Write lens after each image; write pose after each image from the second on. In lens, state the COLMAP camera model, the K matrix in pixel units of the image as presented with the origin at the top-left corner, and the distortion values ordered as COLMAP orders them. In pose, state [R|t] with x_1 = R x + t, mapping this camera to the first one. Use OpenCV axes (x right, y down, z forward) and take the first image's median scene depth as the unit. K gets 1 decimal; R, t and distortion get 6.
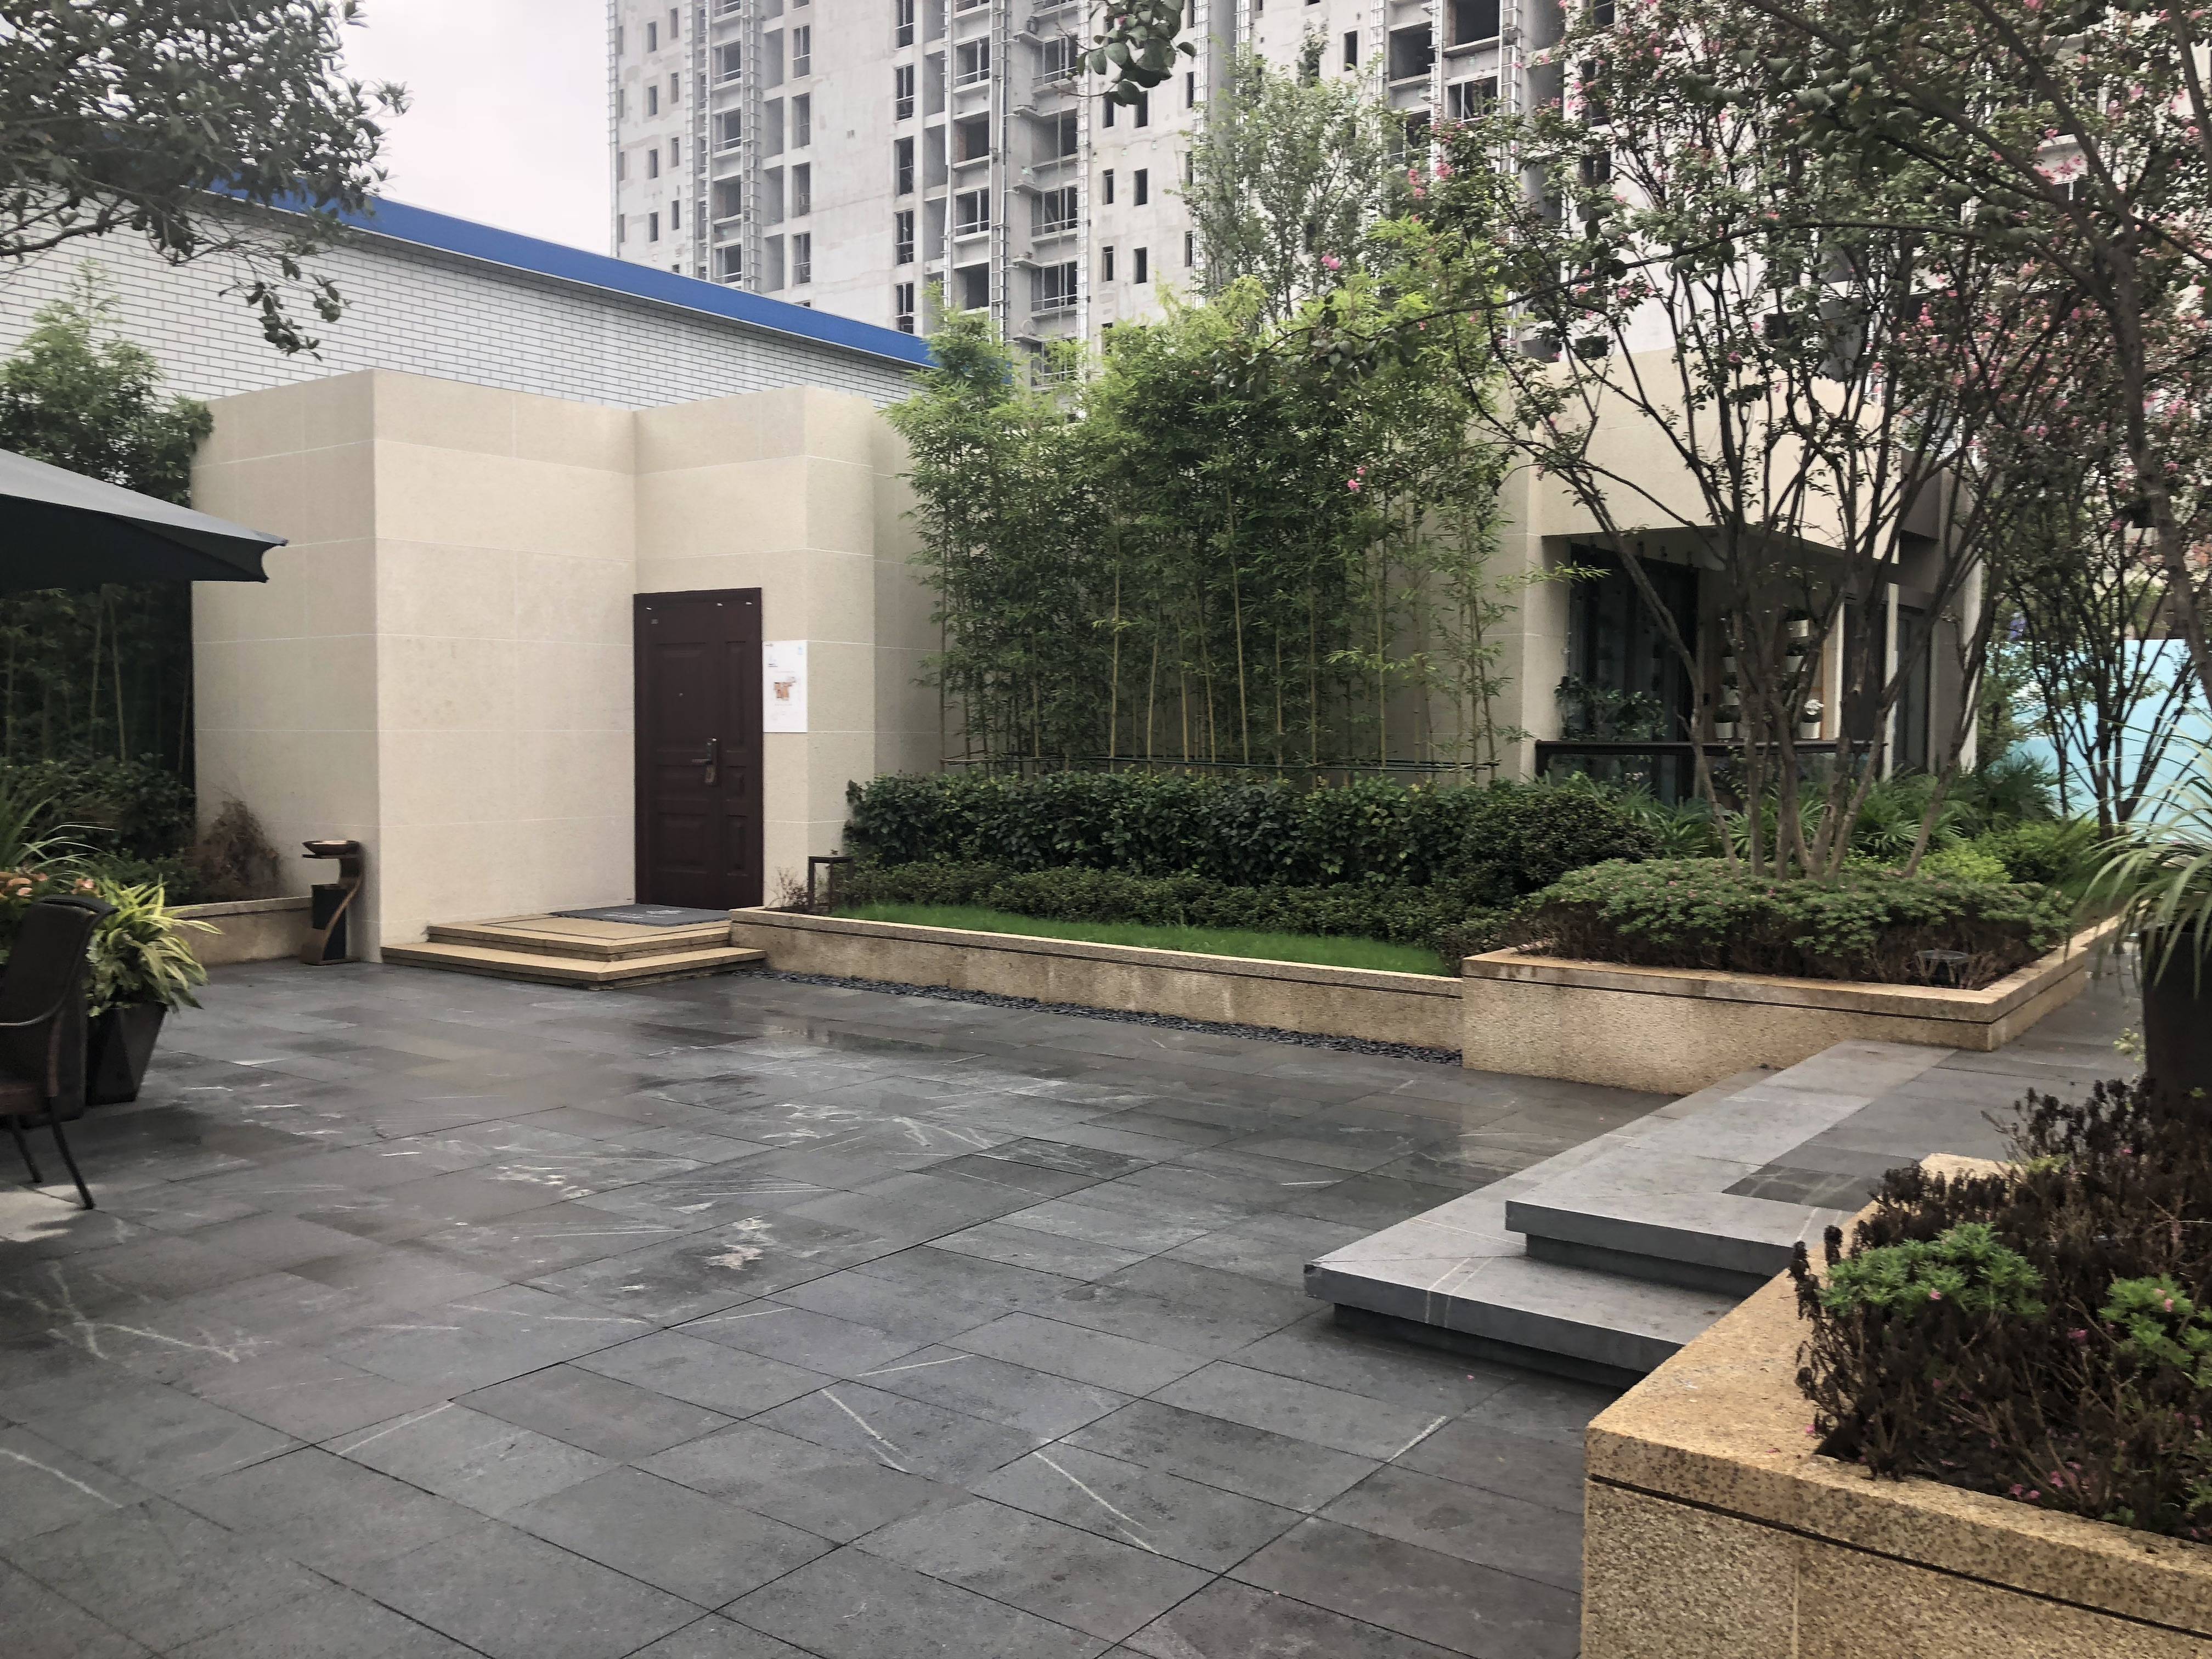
lens RADIAL K [[1865.3, 0, 1106.0], [0, 1865.3, 829.5], [0, 0, 1]] dist [-0.007971, -0.005570]
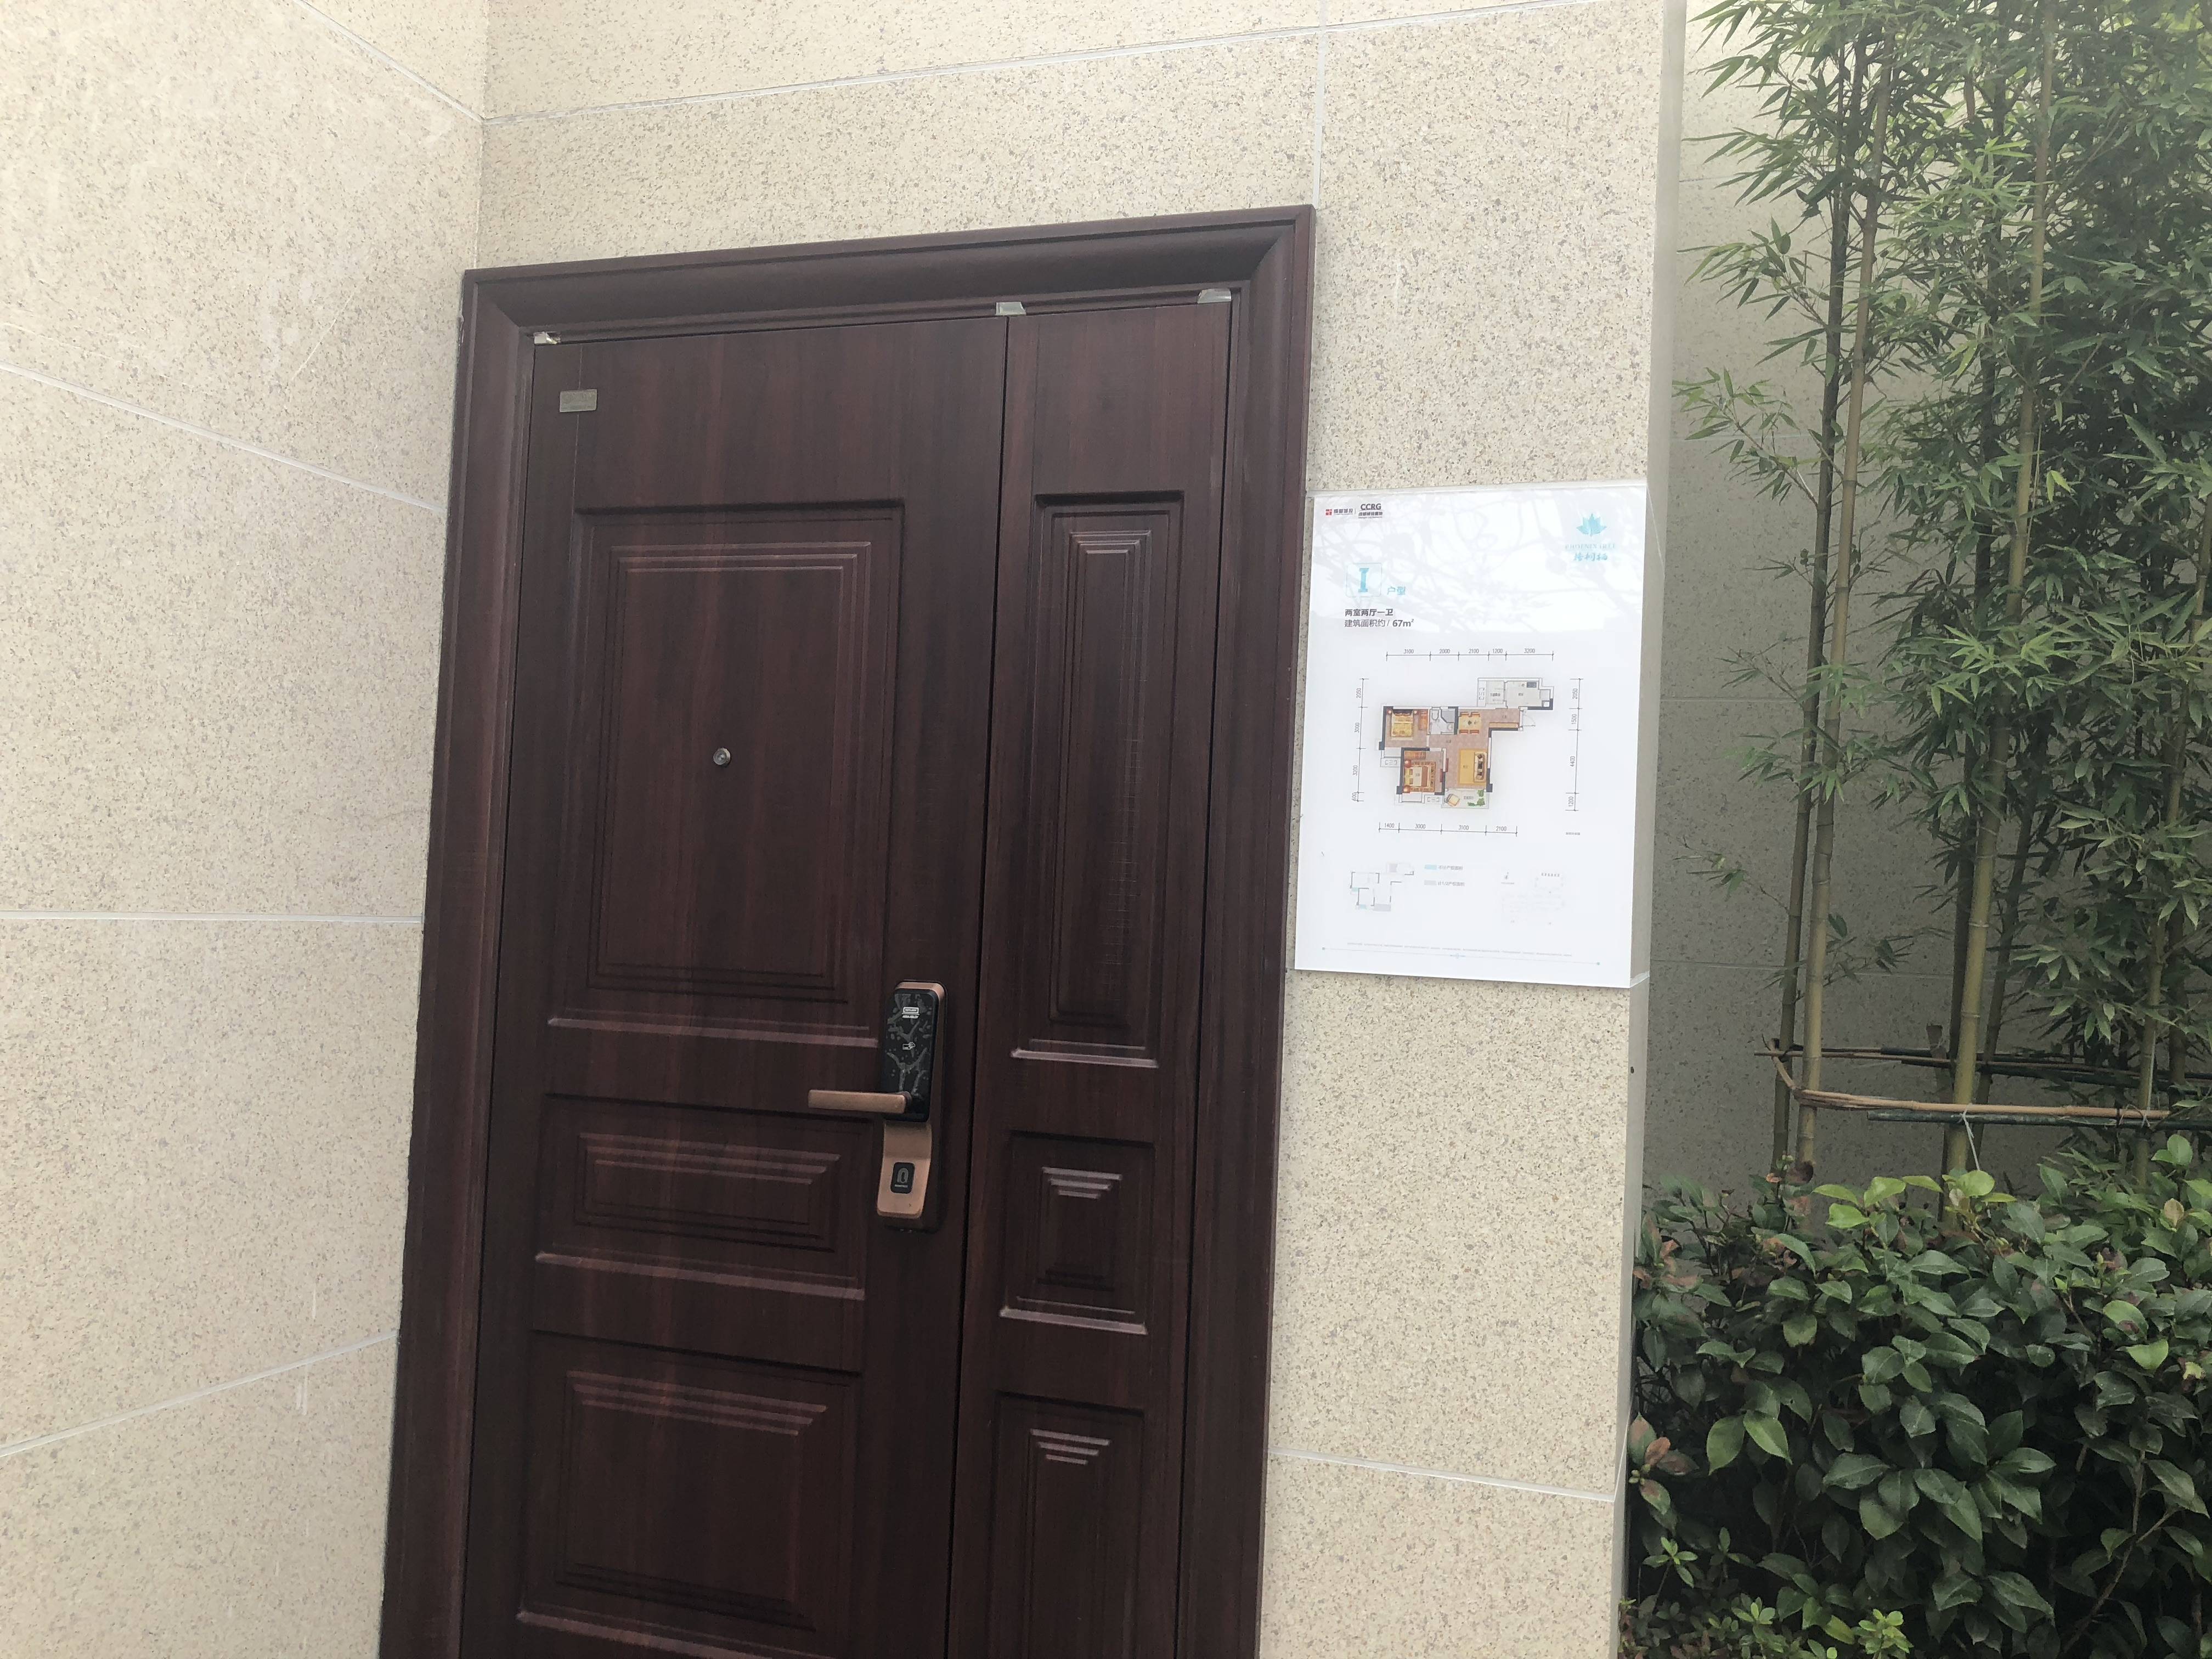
lens RADIAL K [[1865.3, 0, 1106.0], [0, 1865.3, 829.5], [0, 0, 1]] dist [-0.007971, -0.005570]
pose [[0.949012, 0.052759, 0.310795, -0.254769], [-0.023427, 0.994973, -0.097367, -0.046525], [-0.314370, 0.085121, 0.945477, 0.810314]]
